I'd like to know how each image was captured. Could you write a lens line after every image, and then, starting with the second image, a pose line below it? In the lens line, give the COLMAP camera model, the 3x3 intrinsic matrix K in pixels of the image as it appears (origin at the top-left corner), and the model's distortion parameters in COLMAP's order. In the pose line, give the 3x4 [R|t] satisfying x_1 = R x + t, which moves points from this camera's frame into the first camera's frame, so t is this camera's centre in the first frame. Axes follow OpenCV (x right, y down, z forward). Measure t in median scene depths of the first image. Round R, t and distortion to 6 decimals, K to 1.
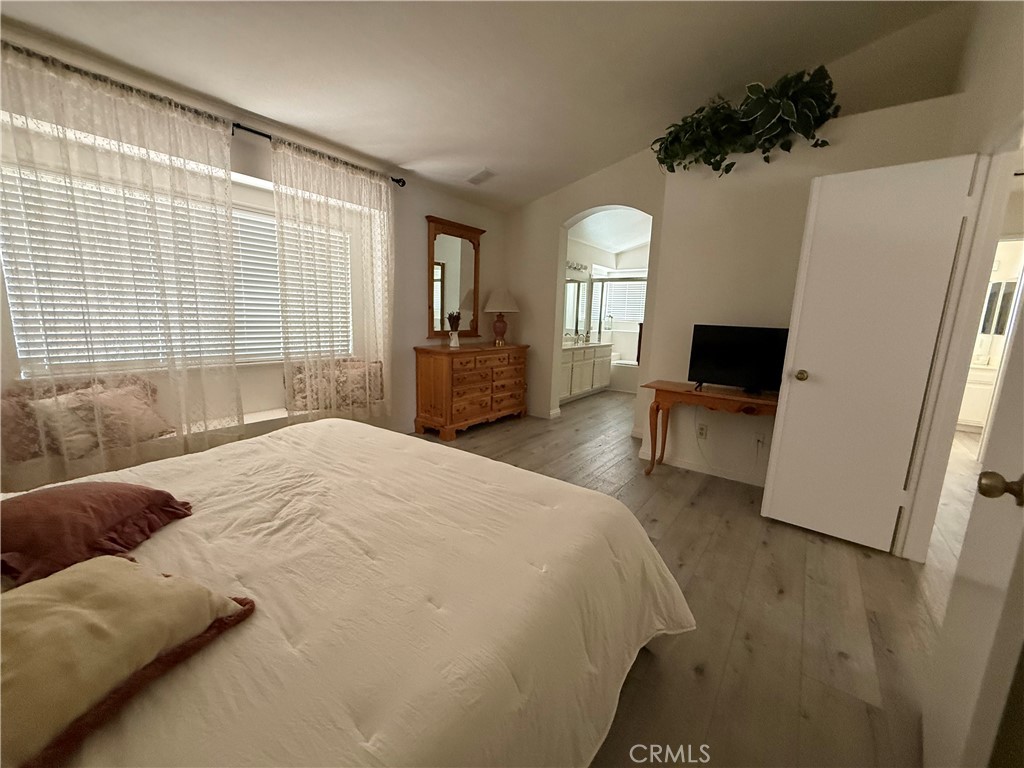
lens RADIAL K [[408.3, 0, 501.9], [0, 408.3, 388.4], [0, 0, 1]] dist [-0.000333, 0.000312]
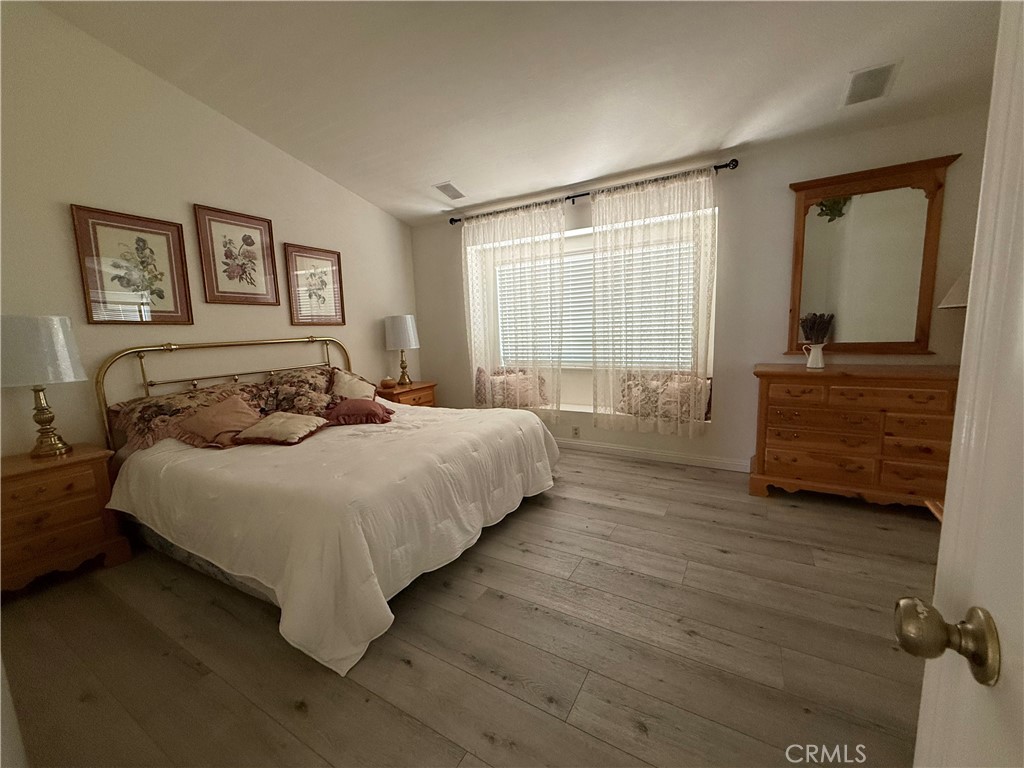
lens RADIAL K [[408.3, 0, 514.6], [0, 408.3, 383.0], [0, 0, 1]] dist [-0.000333, 0.000312]
pose [[0.119887, 0.104364, -0.987287, 0.589194], [-0.137527, 0.986617, 0.087593, -0.083006], [0.983216, 0.125278, 0.132635, 0.534397]]
